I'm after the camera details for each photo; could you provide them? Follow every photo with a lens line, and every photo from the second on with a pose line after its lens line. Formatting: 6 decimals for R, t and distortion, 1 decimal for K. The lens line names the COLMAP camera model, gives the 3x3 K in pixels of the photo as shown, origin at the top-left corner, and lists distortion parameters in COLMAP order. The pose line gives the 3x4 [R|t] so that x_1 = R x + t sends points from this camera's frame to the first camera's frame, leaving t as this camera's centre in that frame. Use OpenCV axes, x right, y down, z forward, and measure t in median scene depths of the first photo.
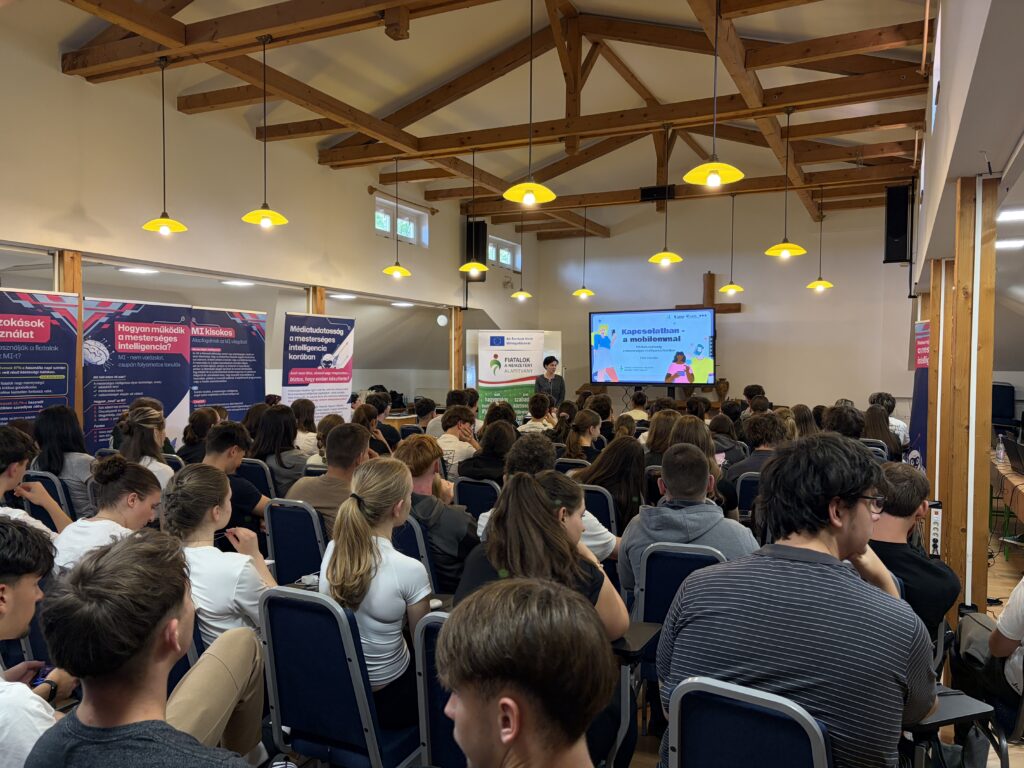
lens RADIAL K [[777.1, 0, 512.0], [0, 777.1, 384.0], [0, 0, 1]] dist [0.048542, -0.066925]
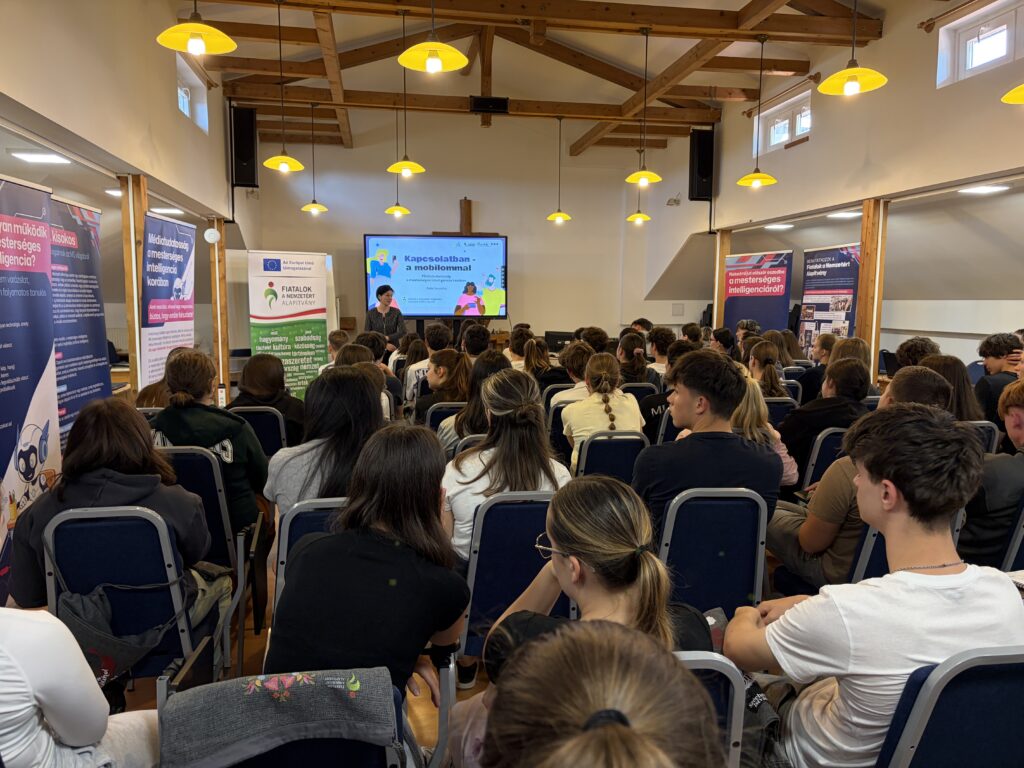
lens RADIAL K [[777.1, 0, 512.0], [0, 777.1, 384.0], [0, 0, 1]] dist [0.048542, -0.066925]
pose [[0.810073, -0.064056, 0.582820, -0.391690], [0.012903, 0.995721, 0.091503, -0.005387], [-0.586187, -0.066604, 0.807433, 0.267625]]
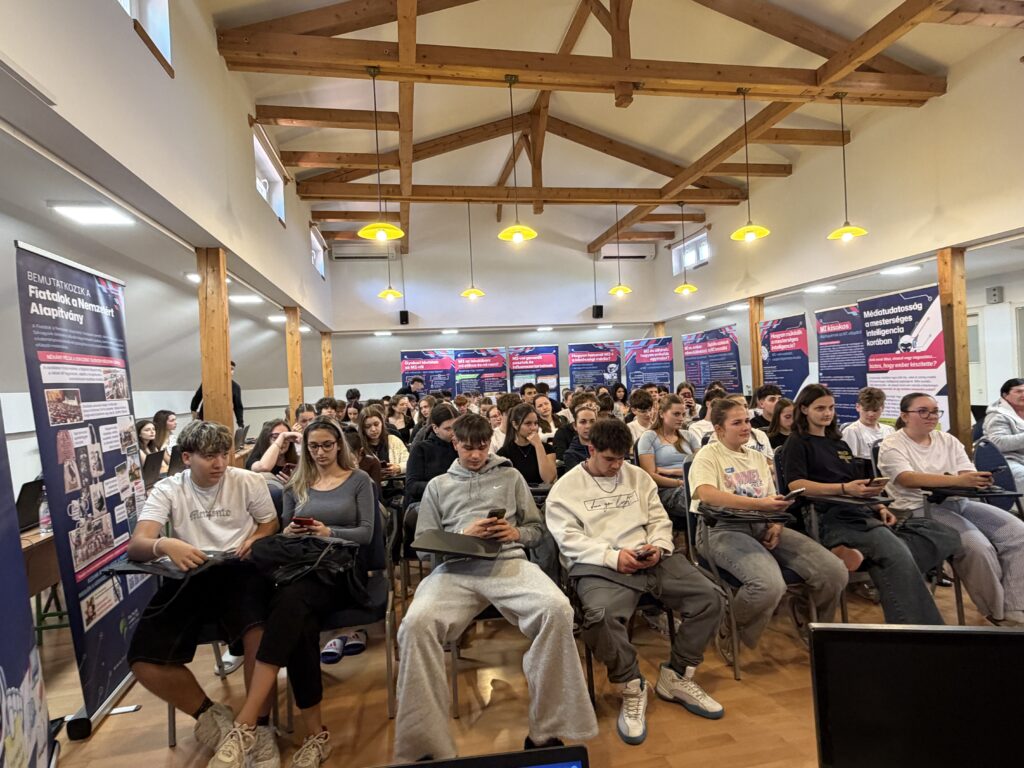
lens RADIAL K [[567.6, 0, 508.0], [0, 567.6, 385.4], [0, 0, 1]] dist [-0.000457, -0.001170]
pose [[-0.800432, 0.031483, -0.598596, 0.467903], [0.022419, 0.999493, 0.022589, -0.007570], [0.599004, 0.004661, -0.800733, 1.200498]]
